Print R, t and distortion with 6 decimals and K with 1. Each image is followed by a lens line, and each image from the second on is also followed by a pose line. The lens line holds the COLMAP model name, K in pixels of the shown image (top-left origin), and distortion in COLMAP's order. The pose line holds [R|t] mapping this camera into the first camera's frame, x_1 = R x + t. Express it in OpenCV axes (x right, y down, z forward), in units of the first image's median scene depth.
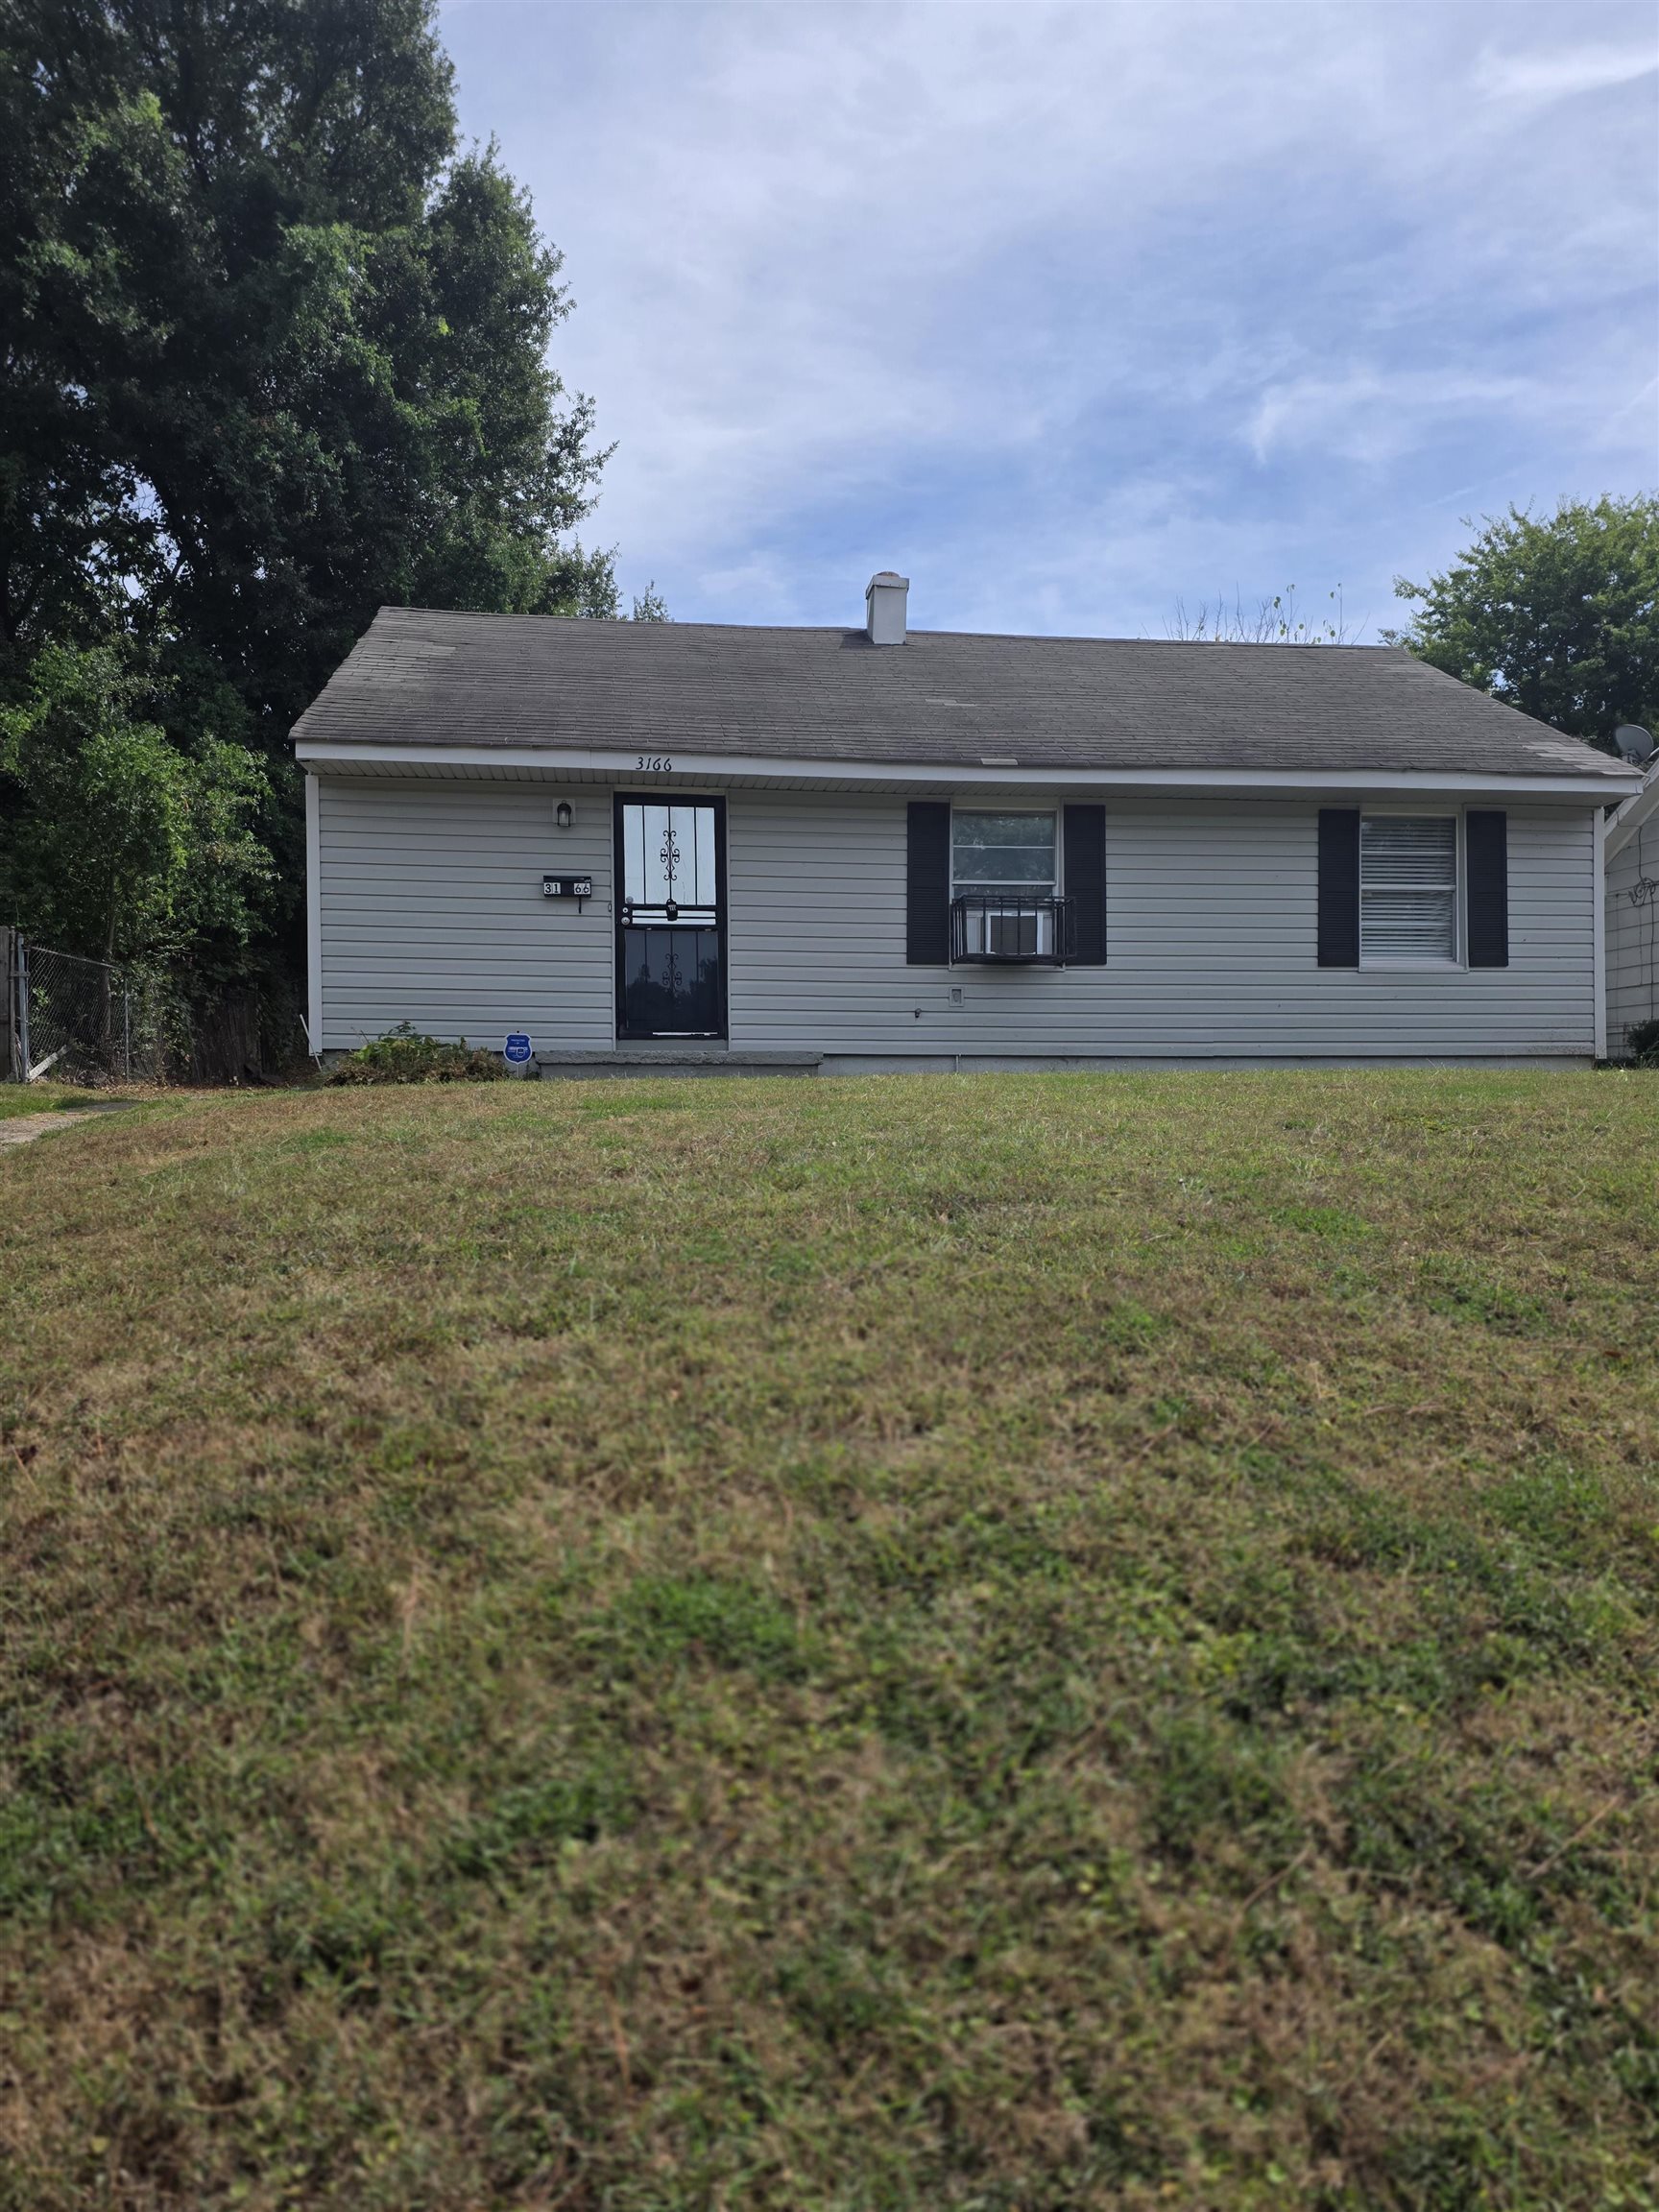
lens RADIAL K [[1468.1, 0, 813.7], [0, 1468.1, 1112.0], [0, 0, 1]] dist [0.032396, -0.034460]
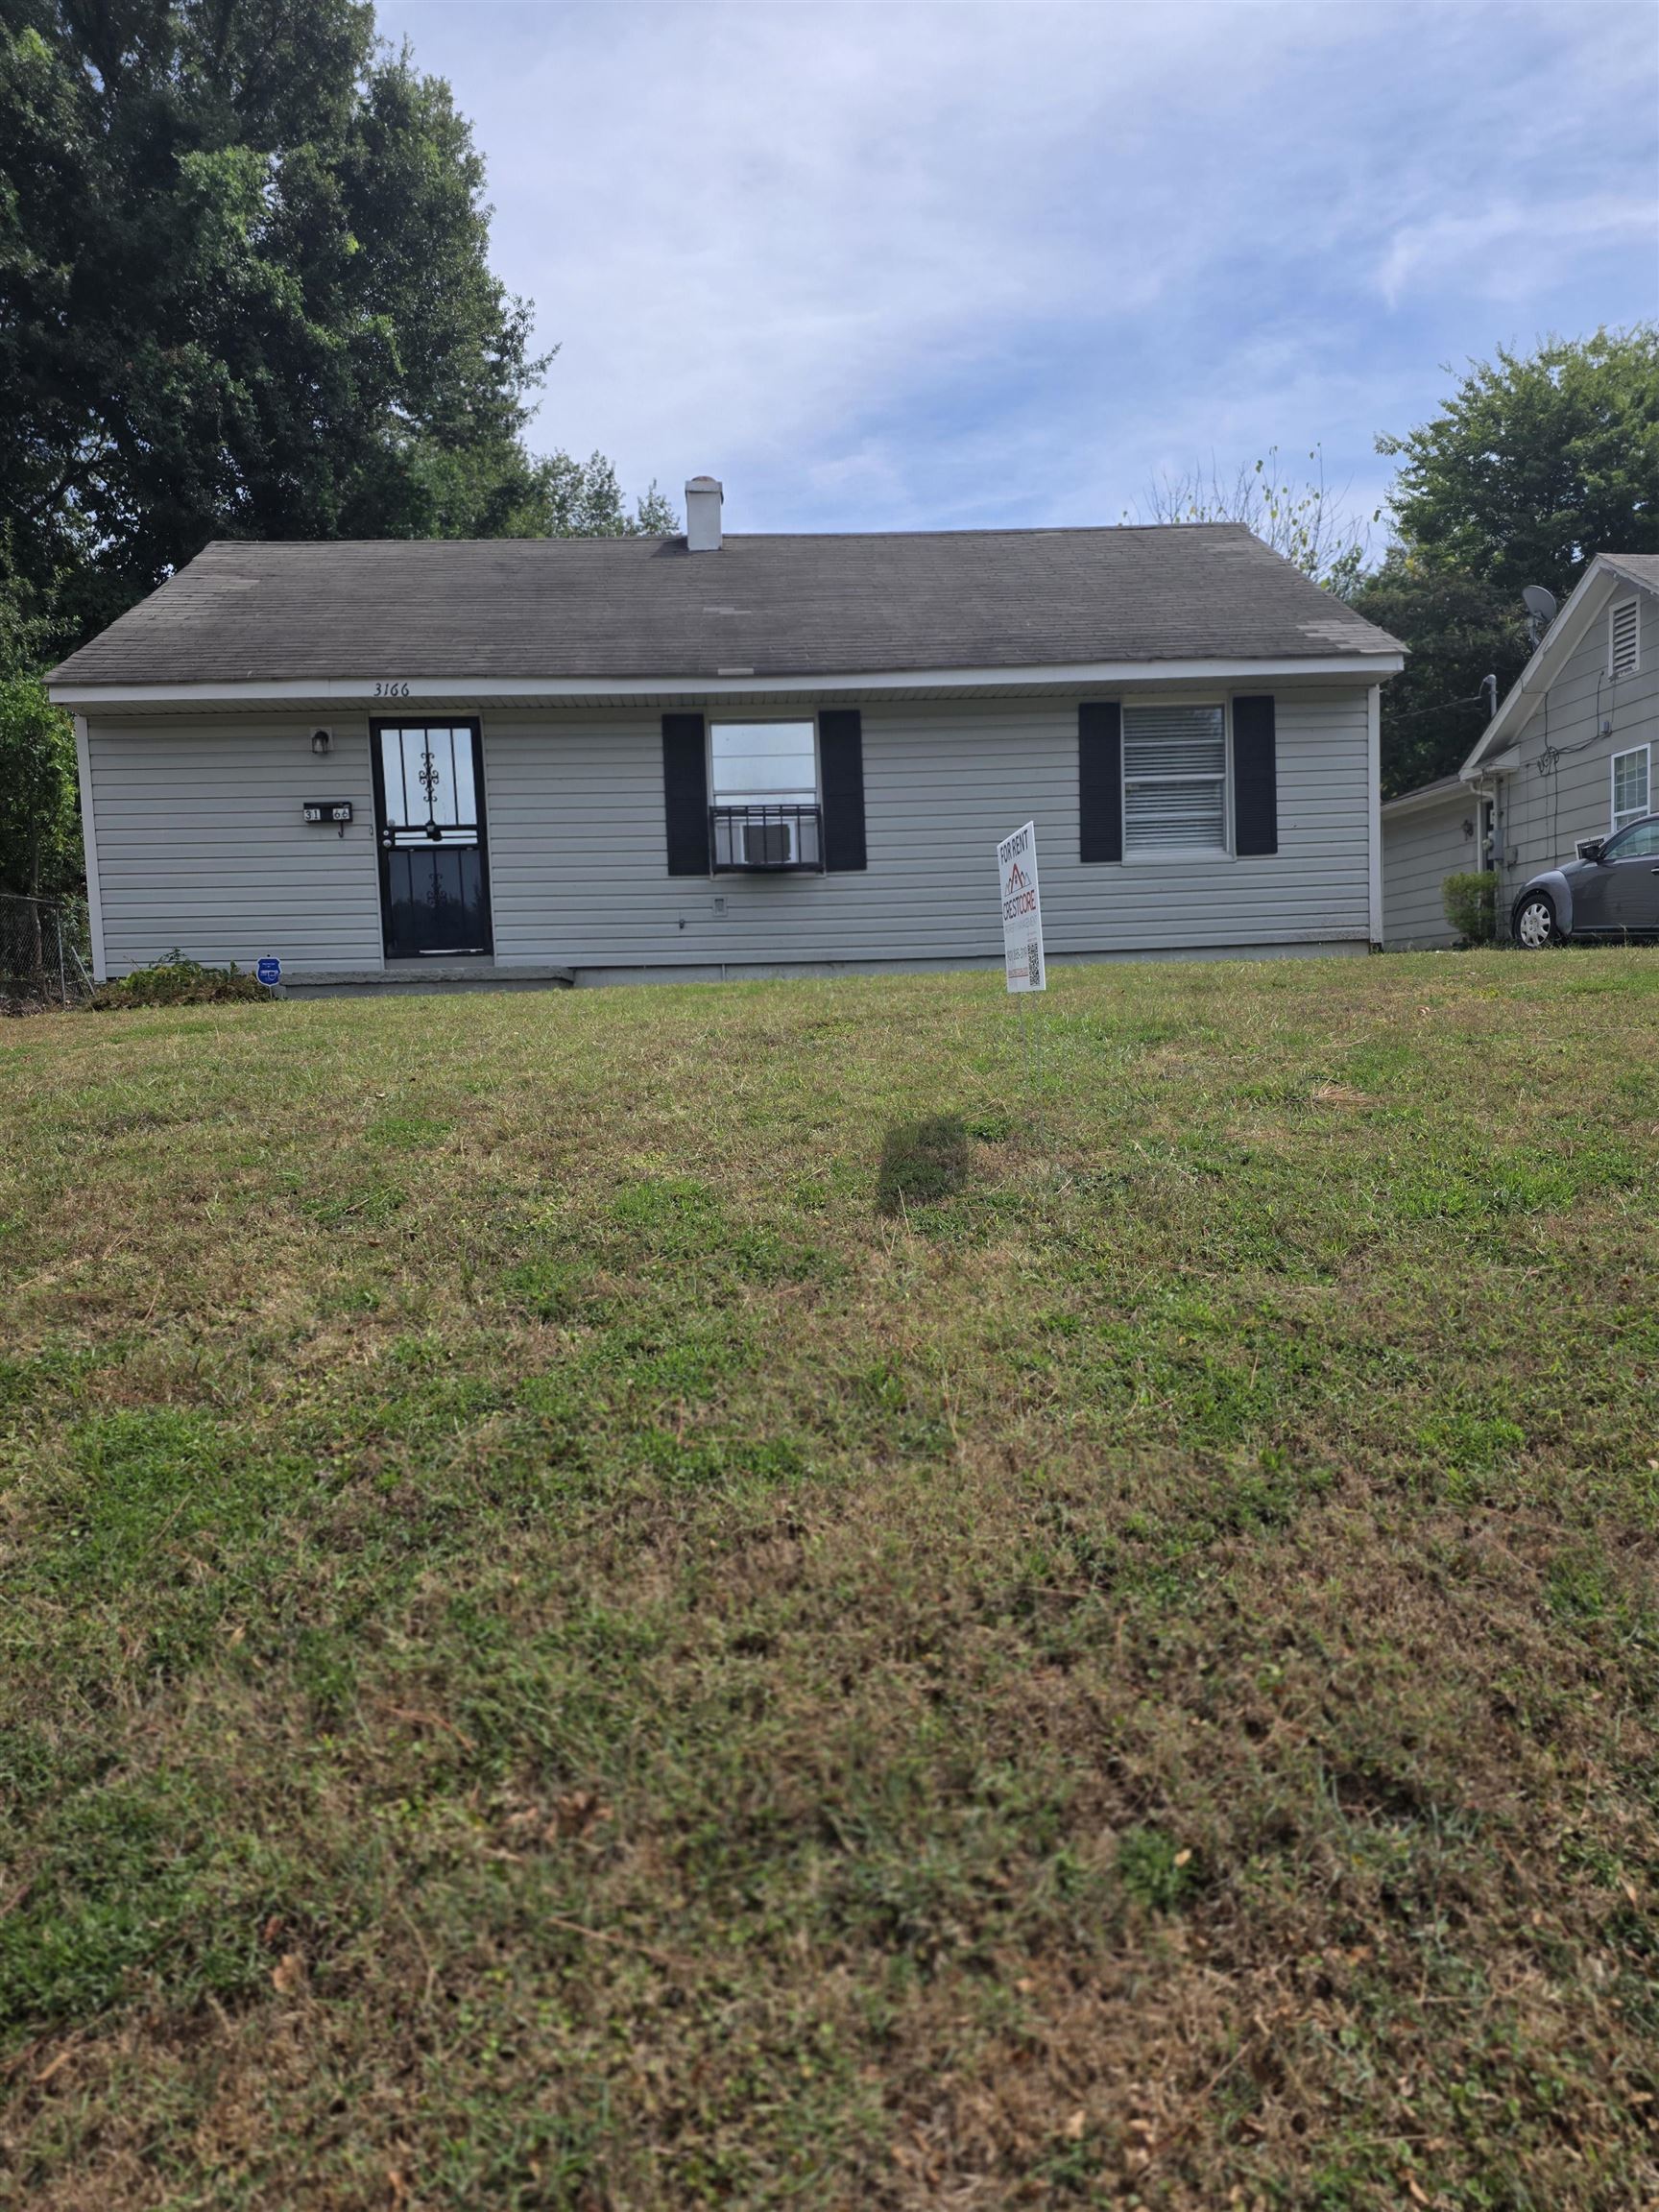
lens RADIAL K [[1468.1, 0, 845.9], [0, 1468.1, 1117.8], [0, 0, 1]] dist [0.032396, -0.034460]
pose [[0.997160, -0.027056, -0.070278, 0.247809], [0.031791, 0.997236, 0.067148, 0.003121], [0.068267, -0.069191, 0.995265, -0.024507]]
